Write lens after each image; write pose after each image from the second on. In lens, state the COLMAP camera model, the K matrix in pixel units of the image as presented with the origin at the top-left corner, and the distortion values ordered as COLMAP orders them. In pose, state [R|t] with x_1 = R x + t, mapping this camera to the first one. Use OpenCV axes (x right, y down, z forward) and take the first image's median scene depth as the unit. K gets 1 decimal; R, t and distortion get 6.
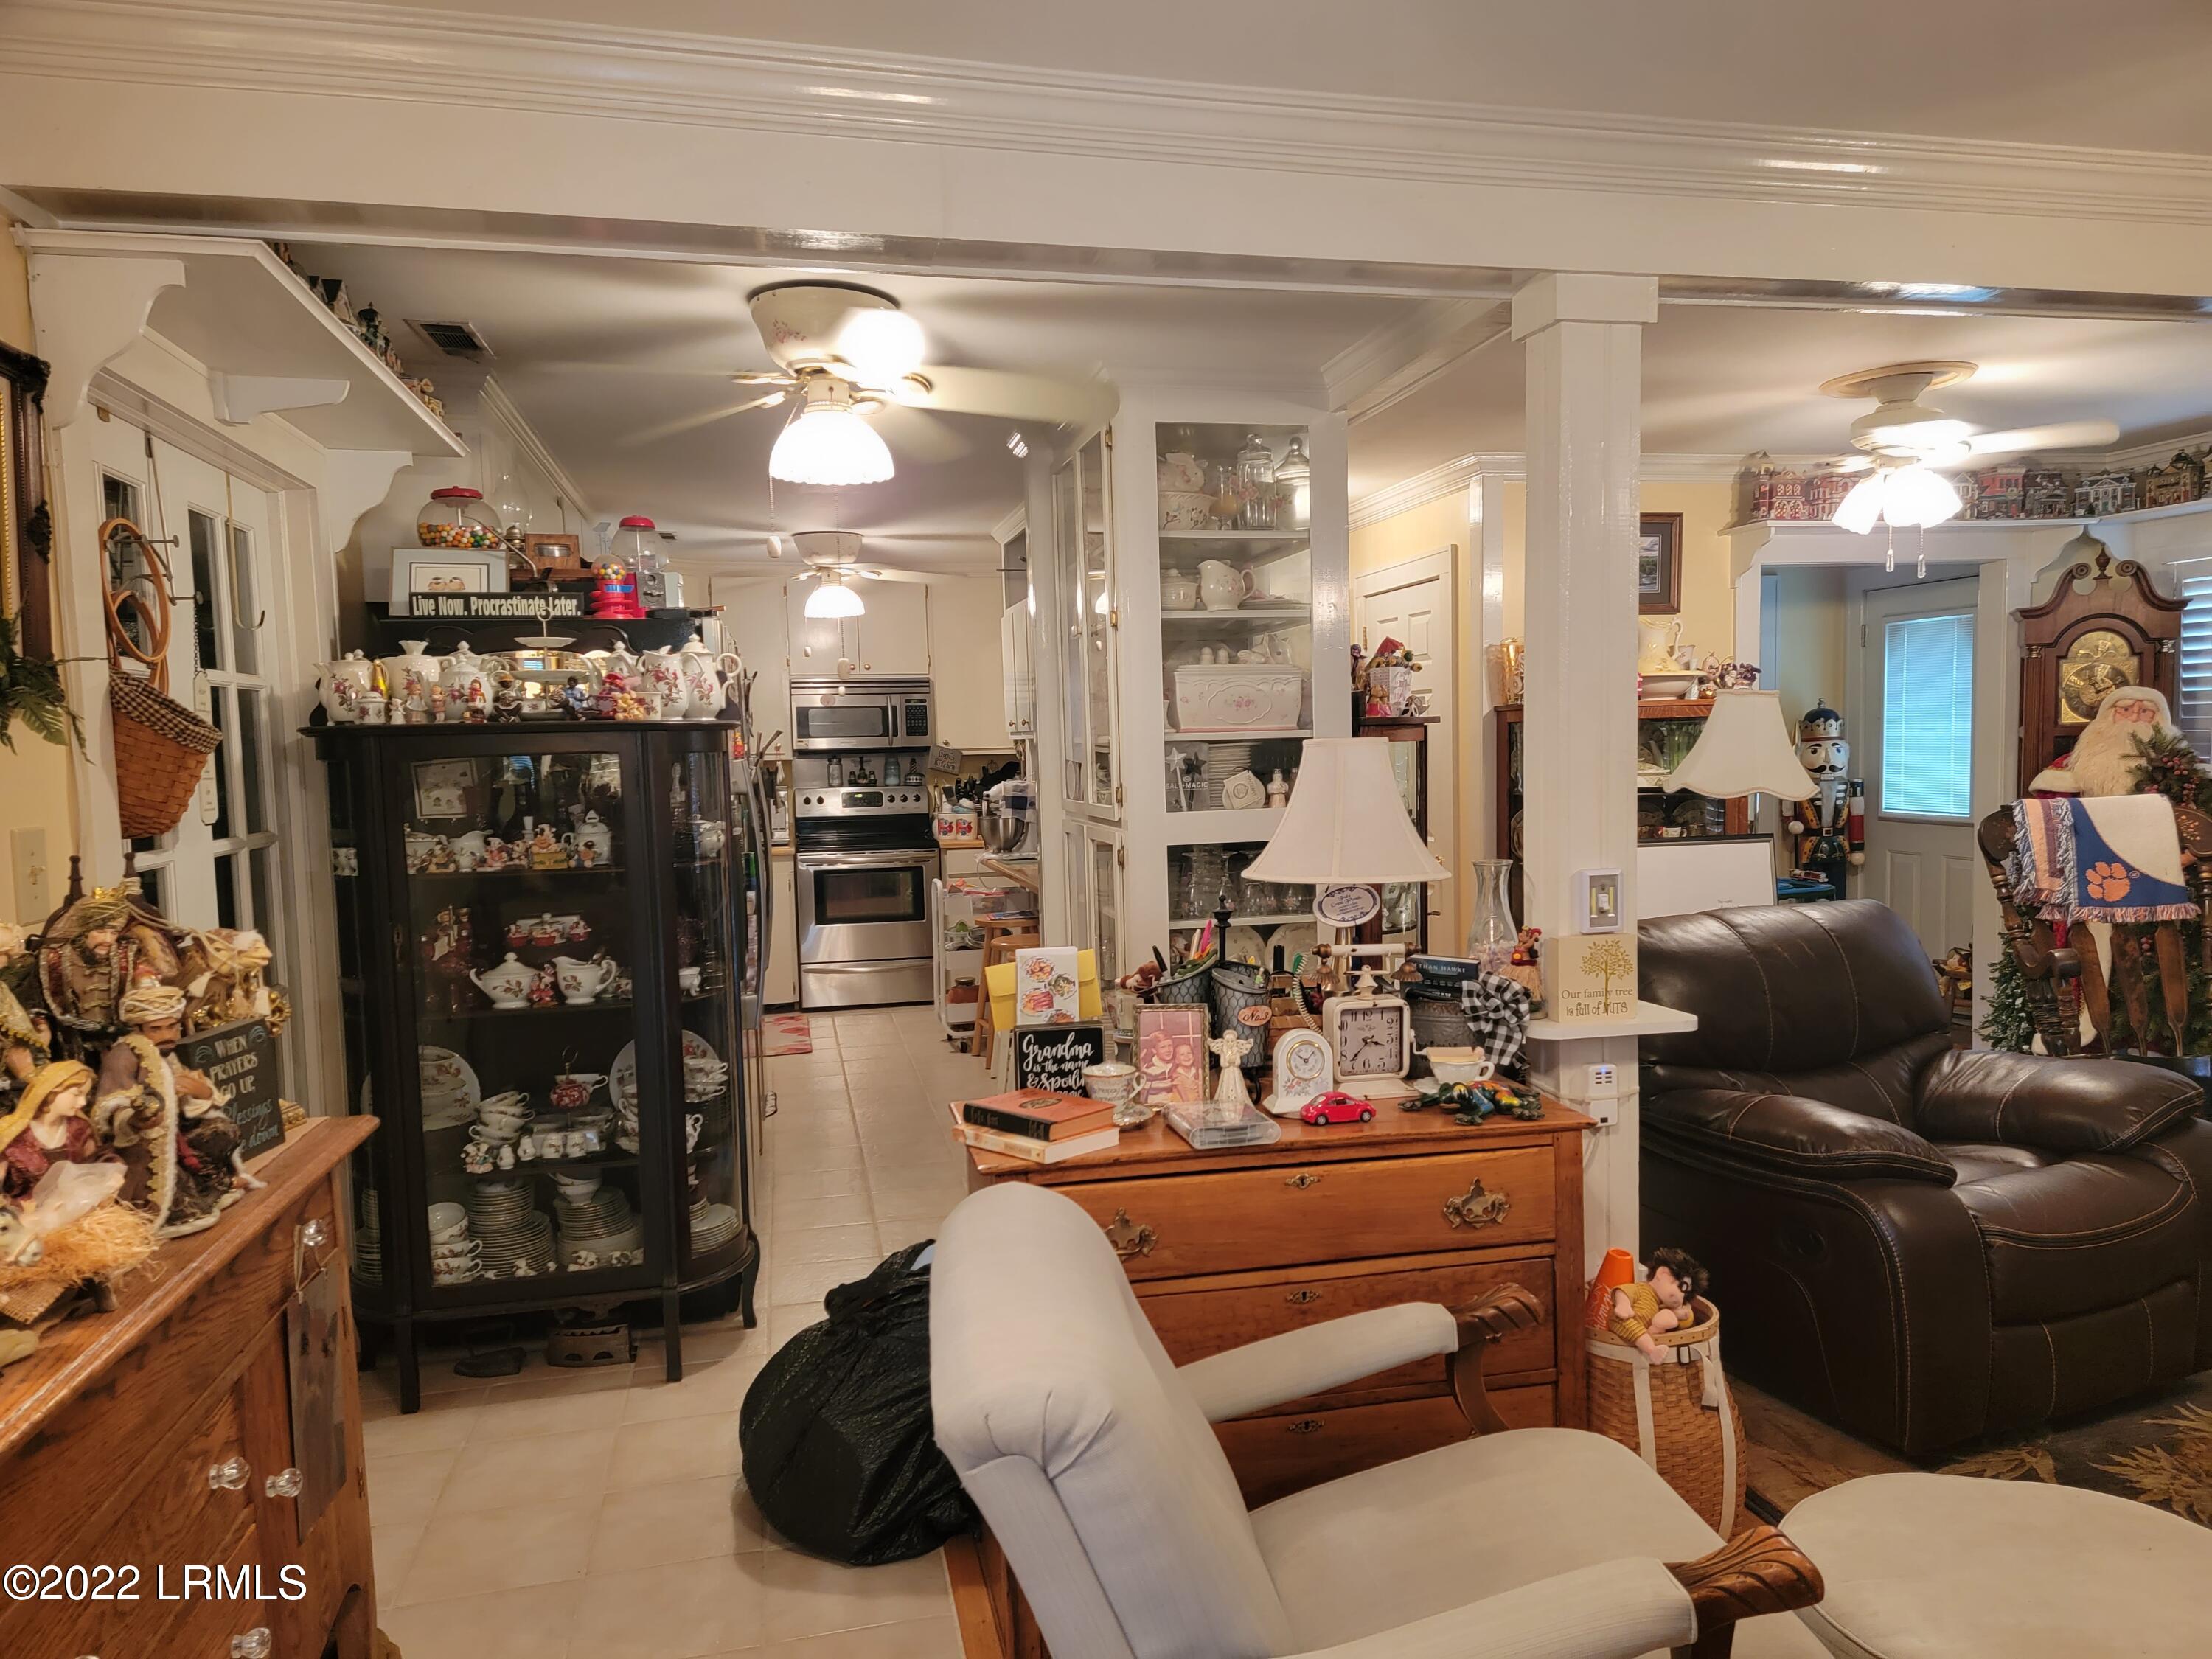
lens RADIAL K [[1548.8, 0, 1133.6], [0, 1548.8, 837.7], [0, 0, 1]] dist [0.092941, -0.089077]
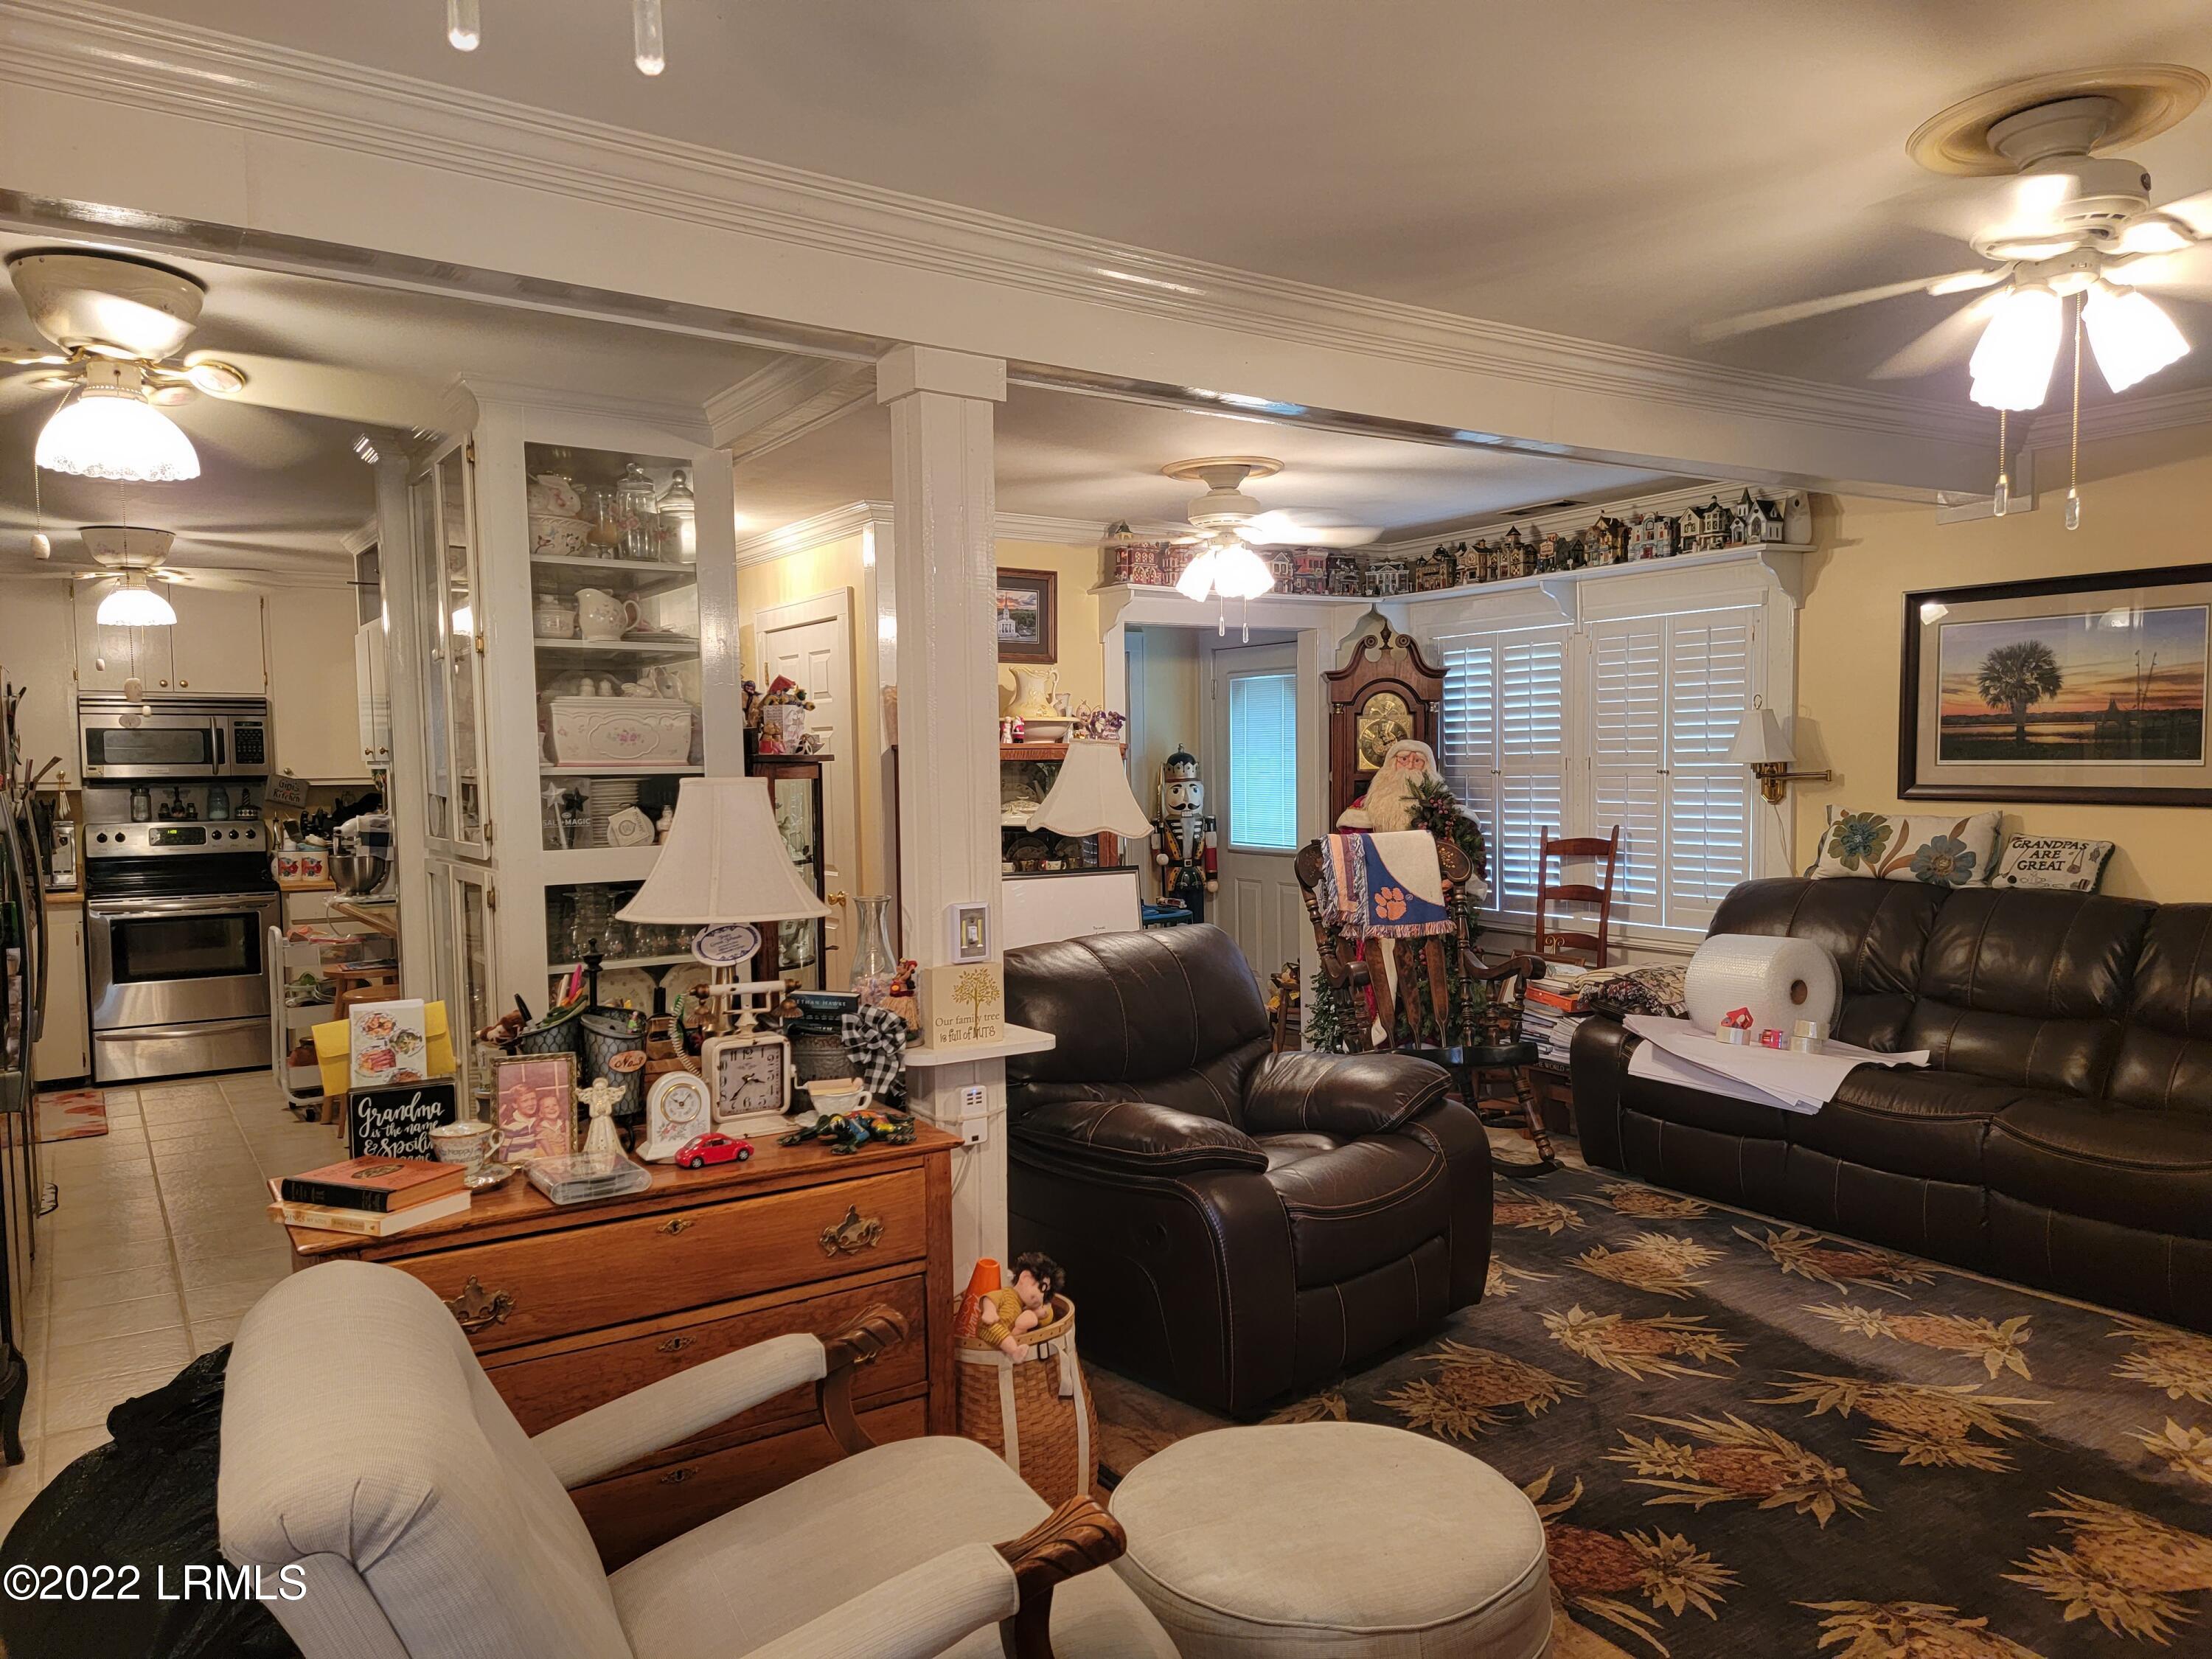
lens RADIAL K [[1548.8, 0, 1133.6], [0, 1548.8, 837.7], [0, 0, 1]] dist [0.092941, -0.089077]
pose [[0.934475, -0.004647, 0.355998, 0.017990], [0.011958, 0.999760, -0.018338, -0.002572], [-0.355827, 0.021394, 0.934307, -0.022909]]
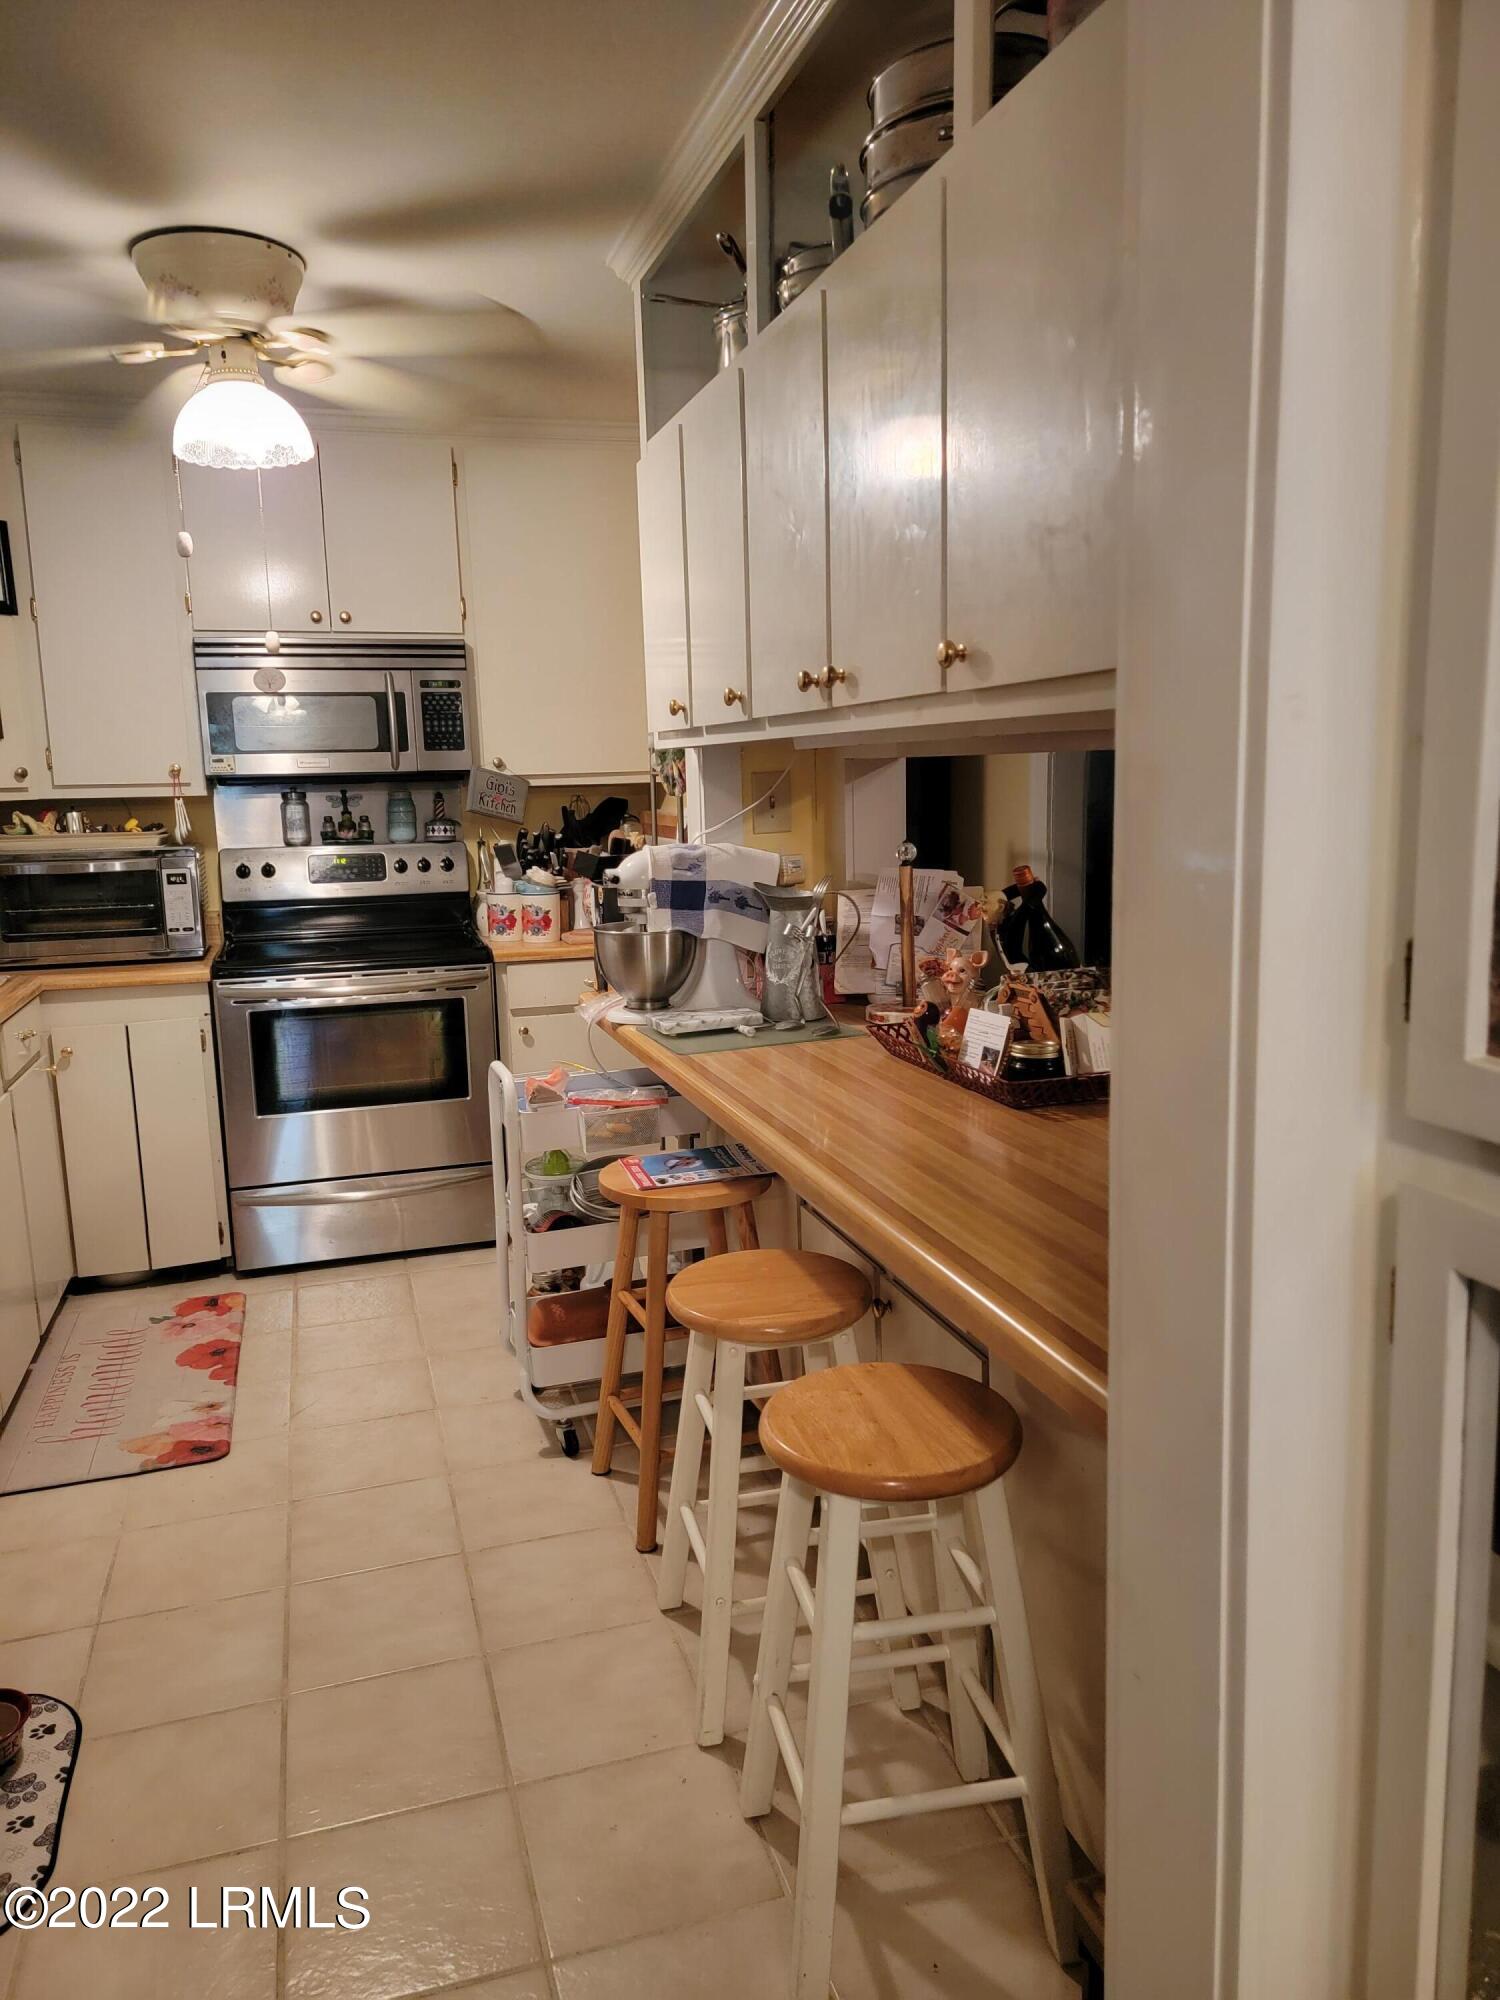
lens RADIAL K [[1400.4, 0, 713.0], [0, 1400.4, 1006.4], [0, 0, 1]] dist [0.092941, -0.089077]
pose [[0.998693, -0.011143, 0.049874, -0.147302], [0.006058, 0.994871, 0.100968, -0.053326], [-0.050743, -0.100534, 0.993639, 1.025454]]
